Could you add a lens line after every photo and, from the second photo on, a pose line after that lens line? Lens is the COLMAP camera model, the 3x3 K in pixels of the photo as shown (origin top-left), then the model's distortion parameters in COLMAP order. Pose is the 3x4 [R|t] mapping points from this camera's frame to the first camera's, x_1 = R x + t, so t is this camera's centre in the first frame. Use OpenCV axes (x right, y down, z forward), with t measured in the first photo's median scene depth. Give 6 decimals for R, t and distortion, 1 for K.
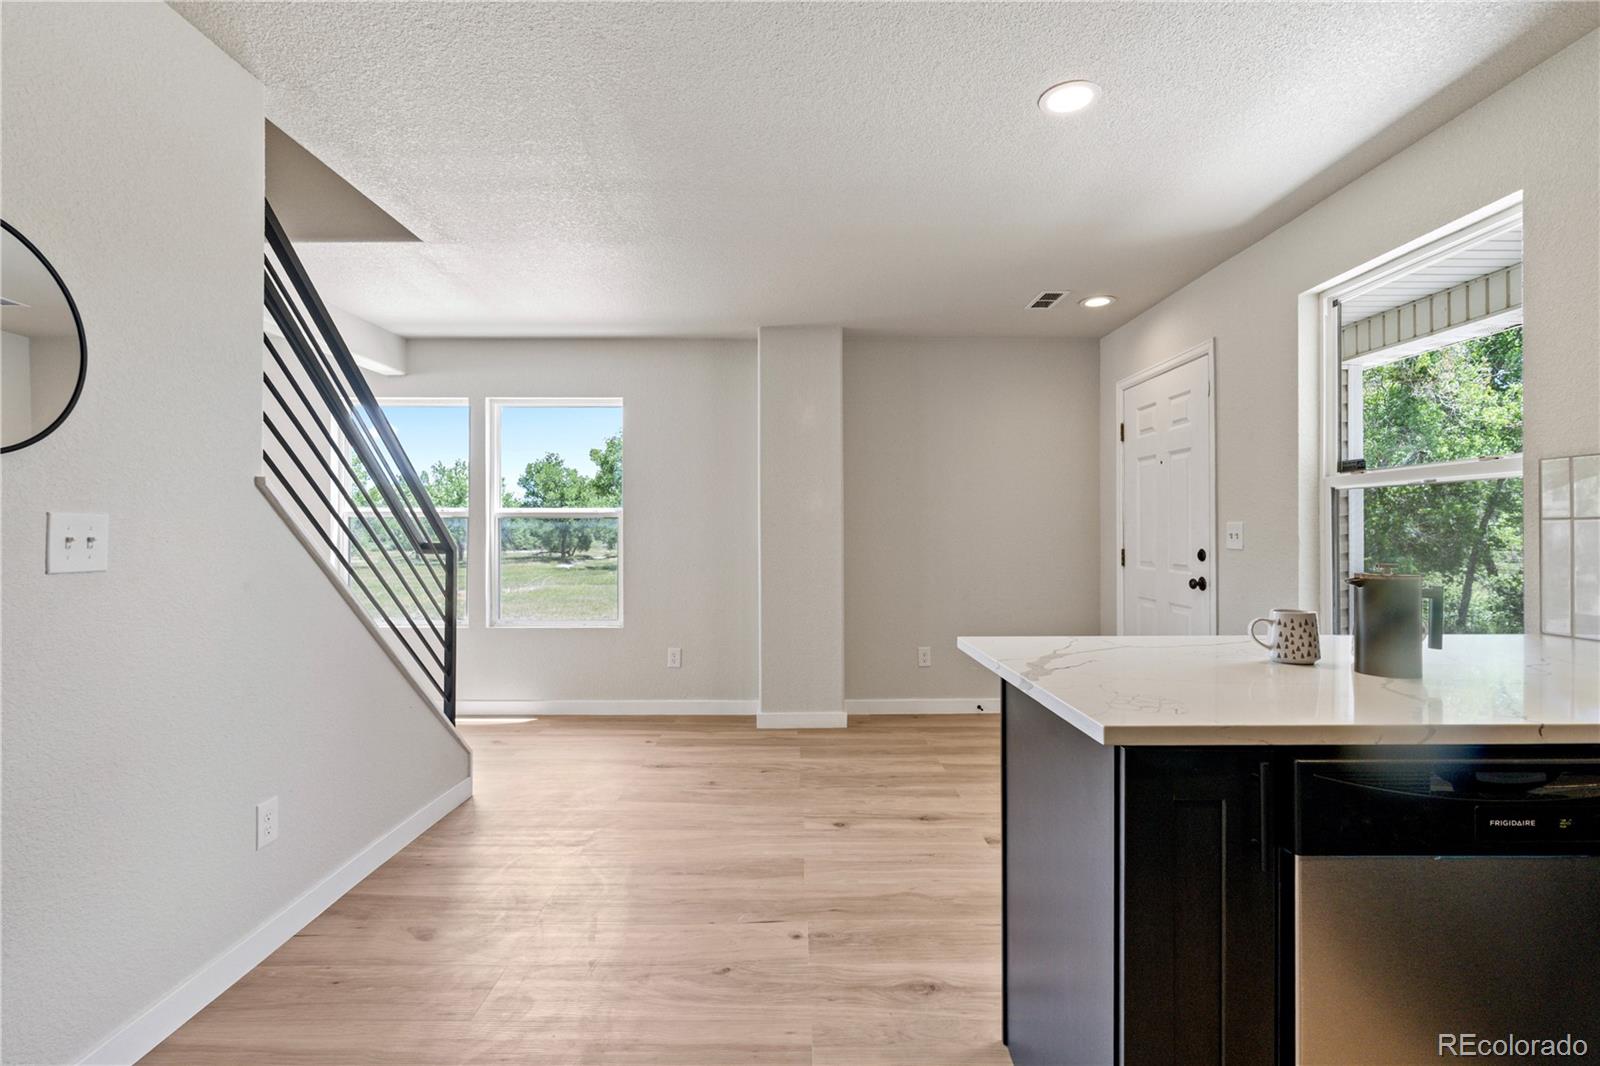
lens RADIAL K [[714.9, 0, 810.0], [0, 714.9, 527.7], [0, 0, 1]] dist [-0.016888, 0.002244]
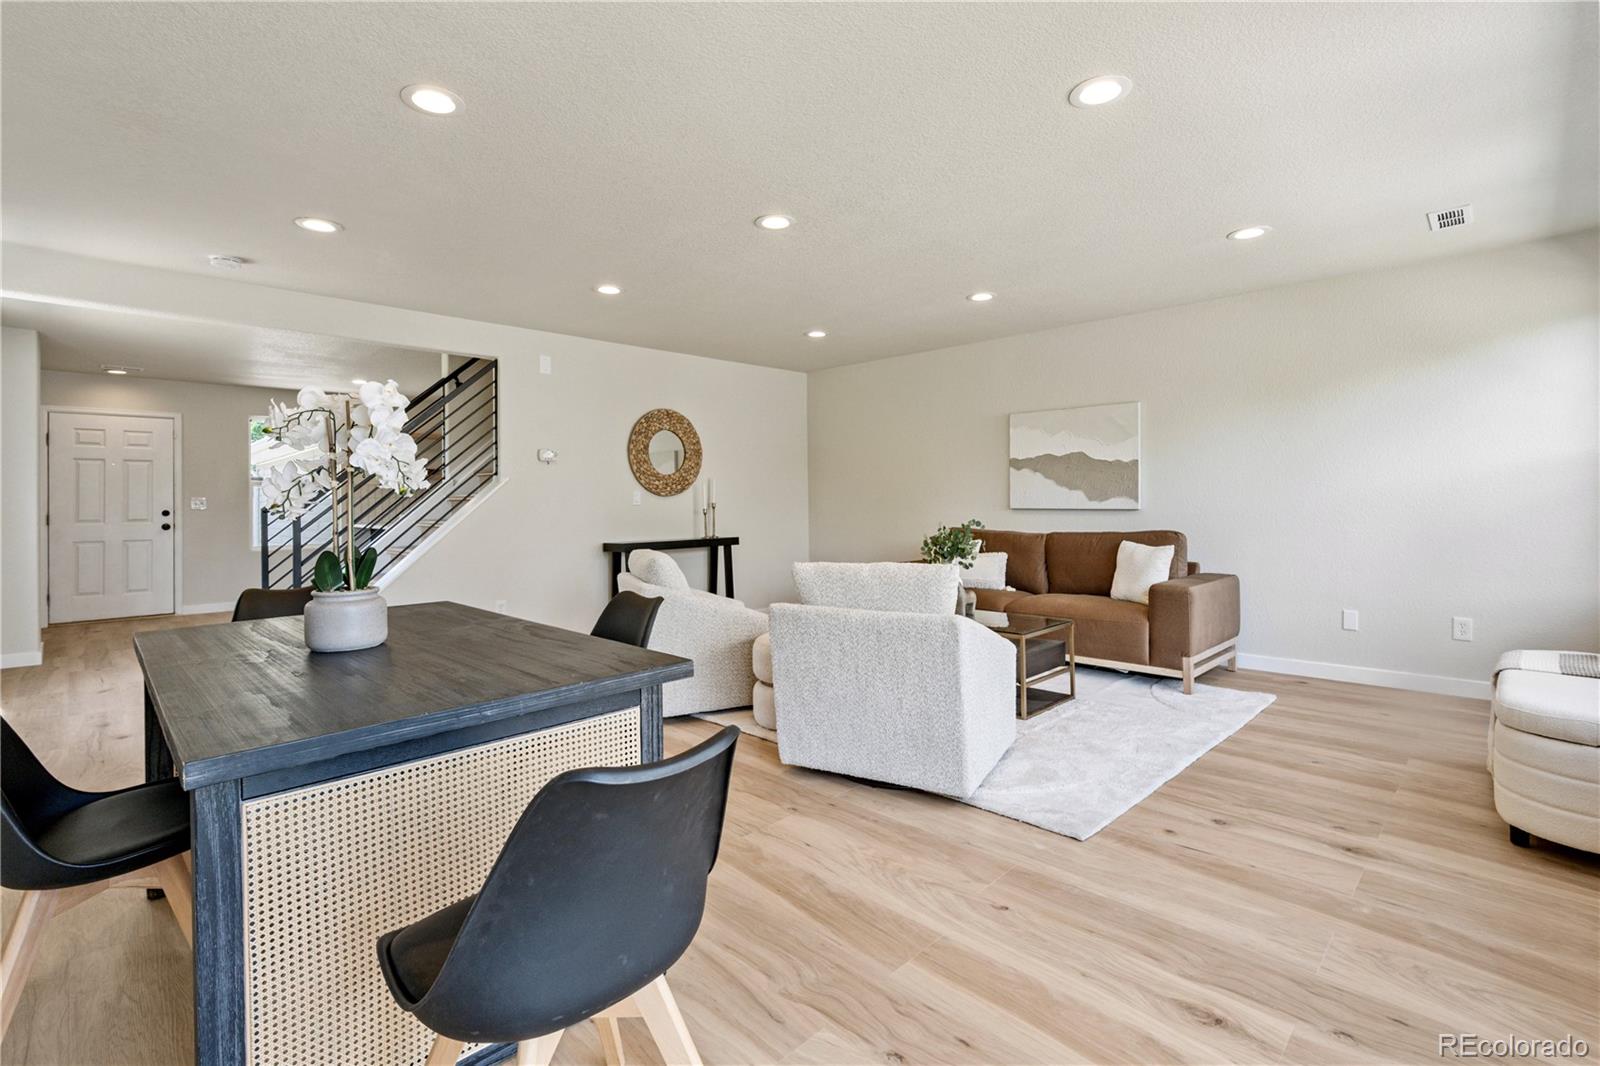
lens RADIAL K [[714.9, 0, 803.7], [0, 714.9, 494.2], [0, 0, 1]] dist [-0.016888, 0.002244]
pose [[-0.712792, 0.018190, 0.701139, -4.264704], [0.009302, 0.999821, -0.016482, 0.065369], [-0.701313, -0.005226, -0.712834, 2.233608]]
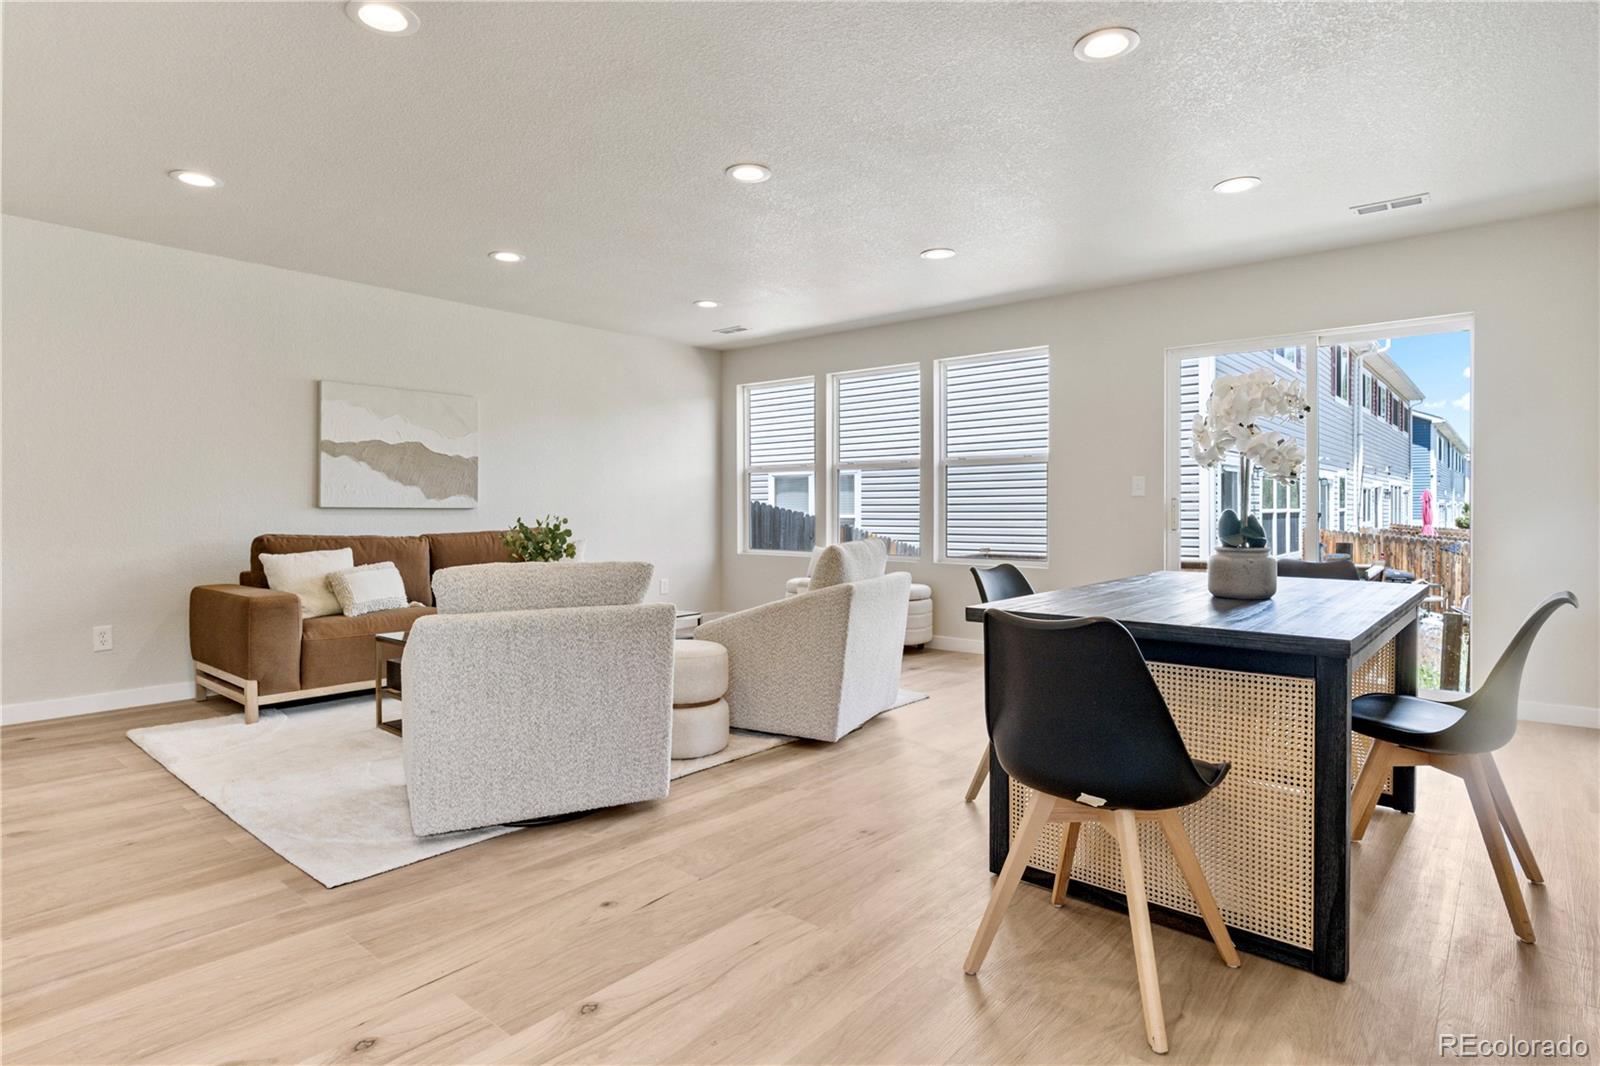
lens RADIAL K [[829.0, 0, 808.2], [0, 829.0, 516.5], [0, 0, 1]] dist [-0.024607, -0.000443]
pose [[-0.640903, 0.011984, -0.767528, -1.633329], [0.010116, 0.999923, 0.007165, 0.112103], [0.767555, -0.003173, -0.640975, 2.298720]]
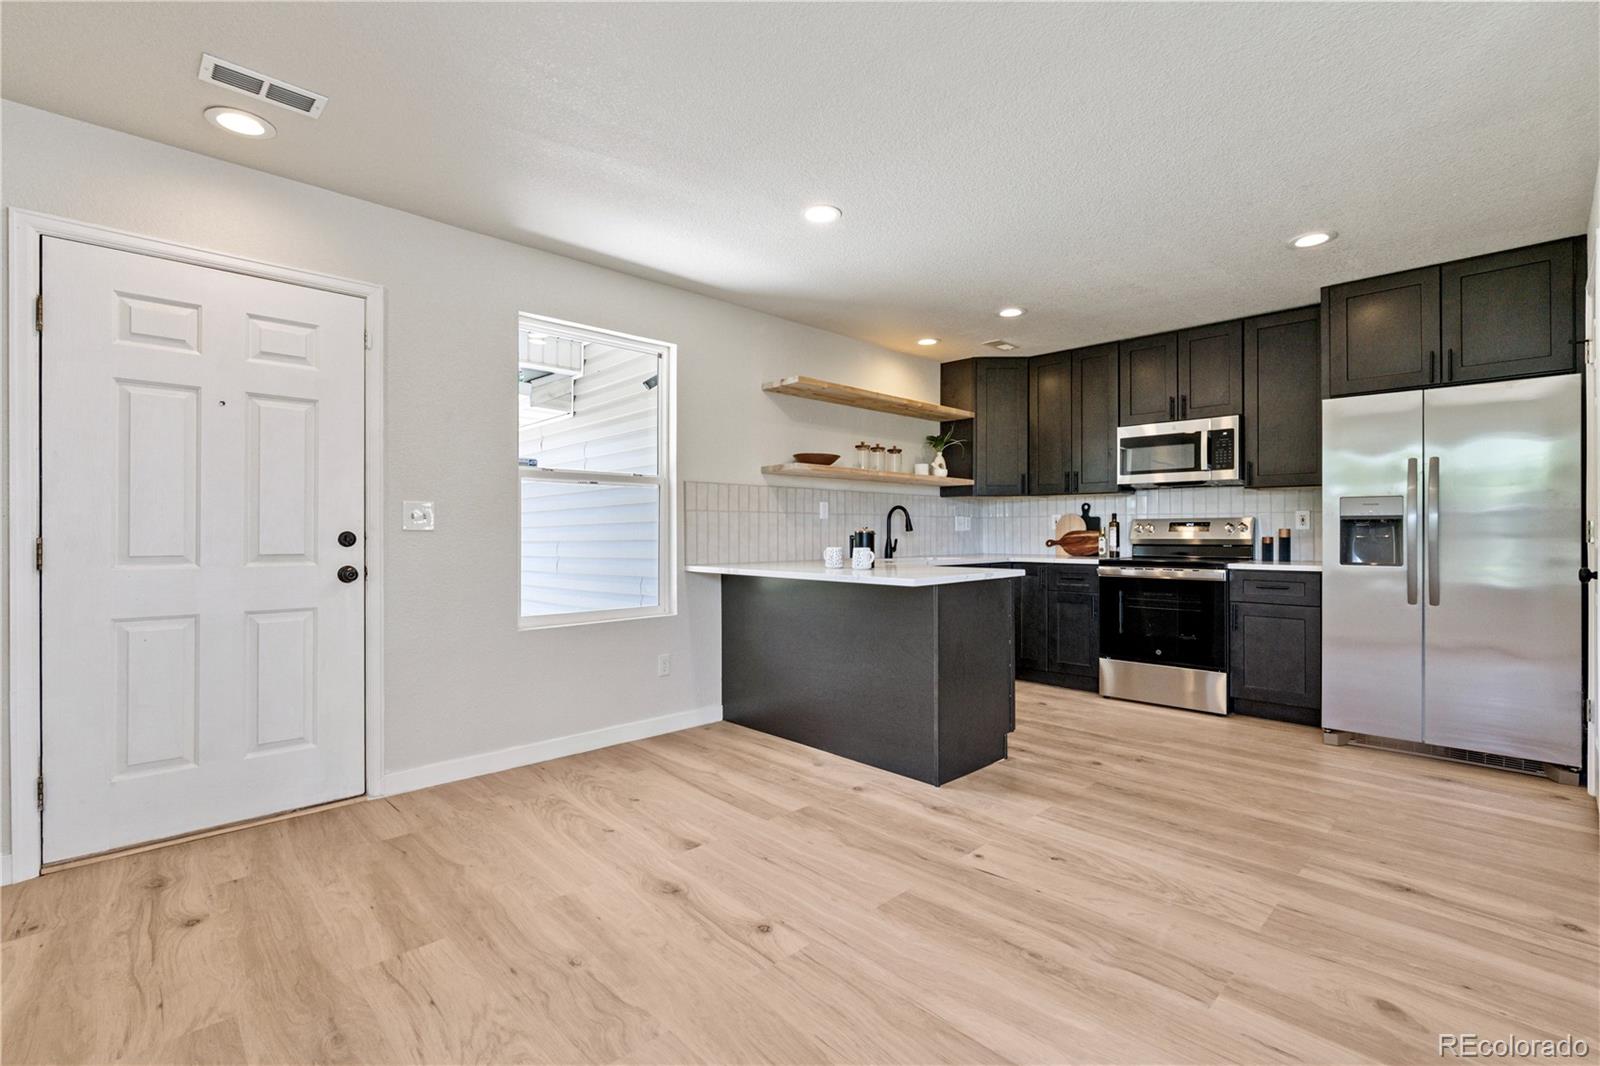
lens RADIAL K [[714.9, 0, 813.8], [0, 714.9, 531.2], [0, 0, 1]] dist [-0.016888, 0.002244]
pose [[-0.686313, 0.003844, 0.727296, -0.762106], [-0.002302, 0.999970, -0.007458, 0.065940], [-0.727303, -0.006793, -0.686283, 2.241576]]
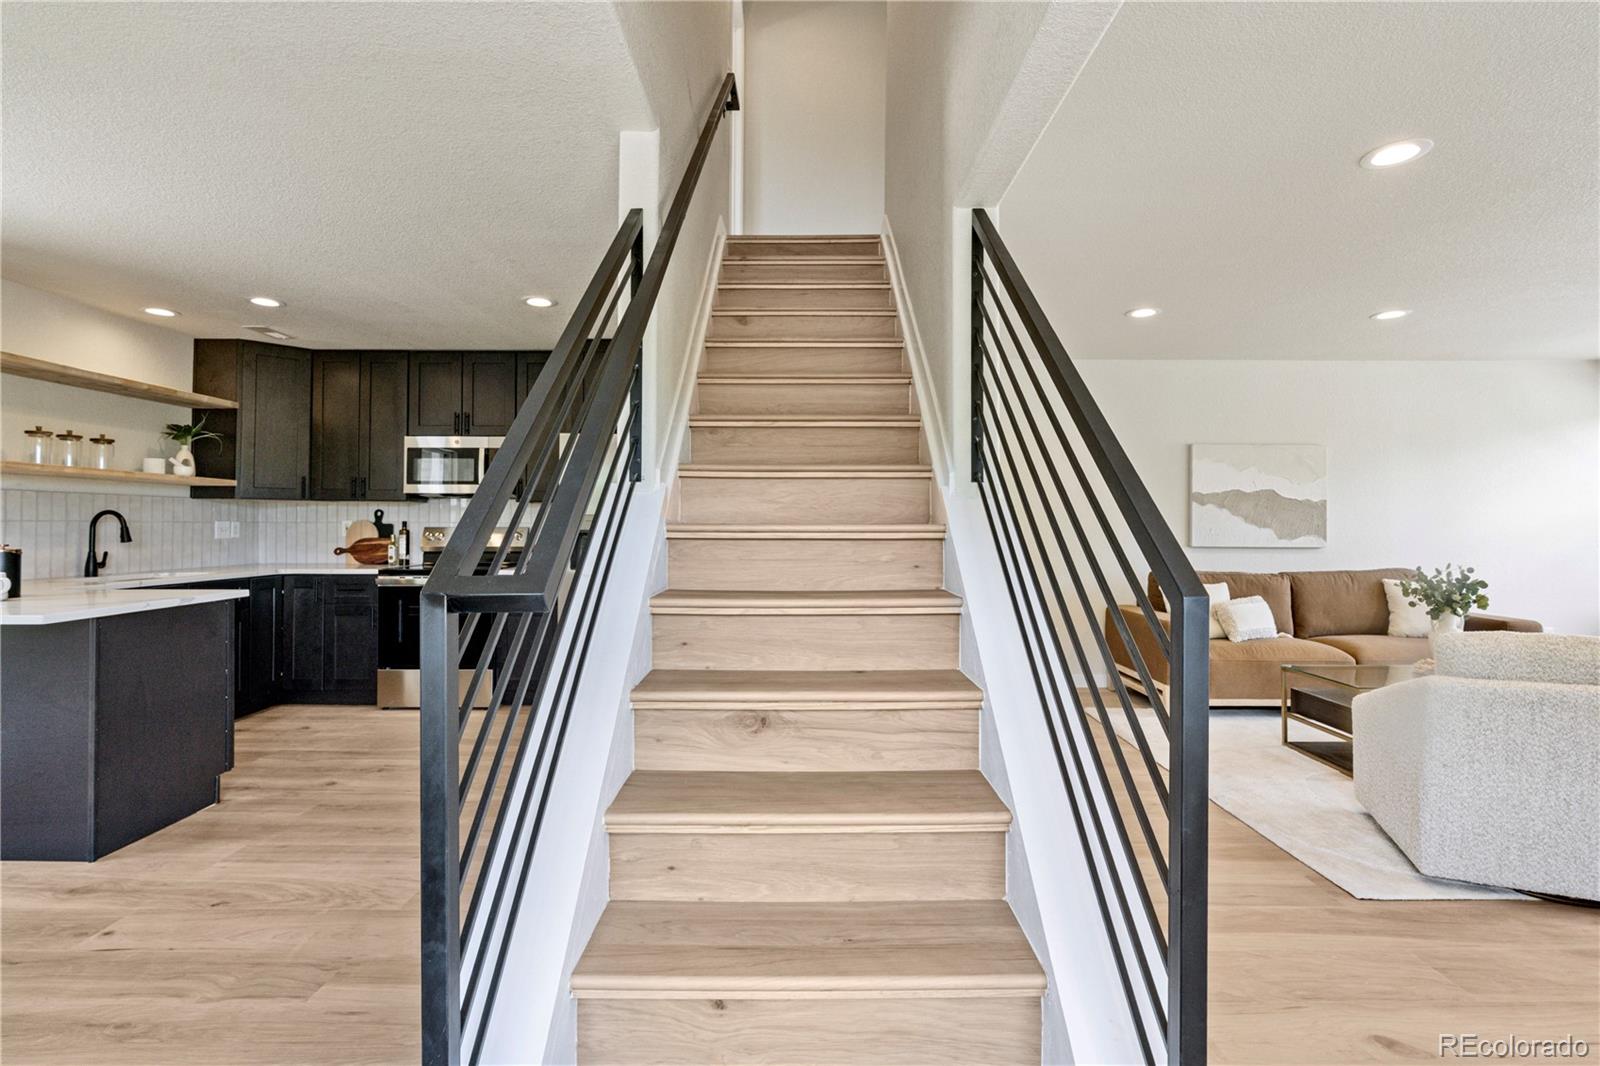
lens RADIAL K [[714.9, 0, 807.5], [0, 714.9, 513.7], [0, 0, 1]] dist [-0.016888, 0.002244]
pose [[-0.999942, 0.002960, 0.010401, -1.145718], [0.002730, 0.999751, -0.022126, 0.009960], [-0.010464, -0.022096, -0.999701, 2.244300]]
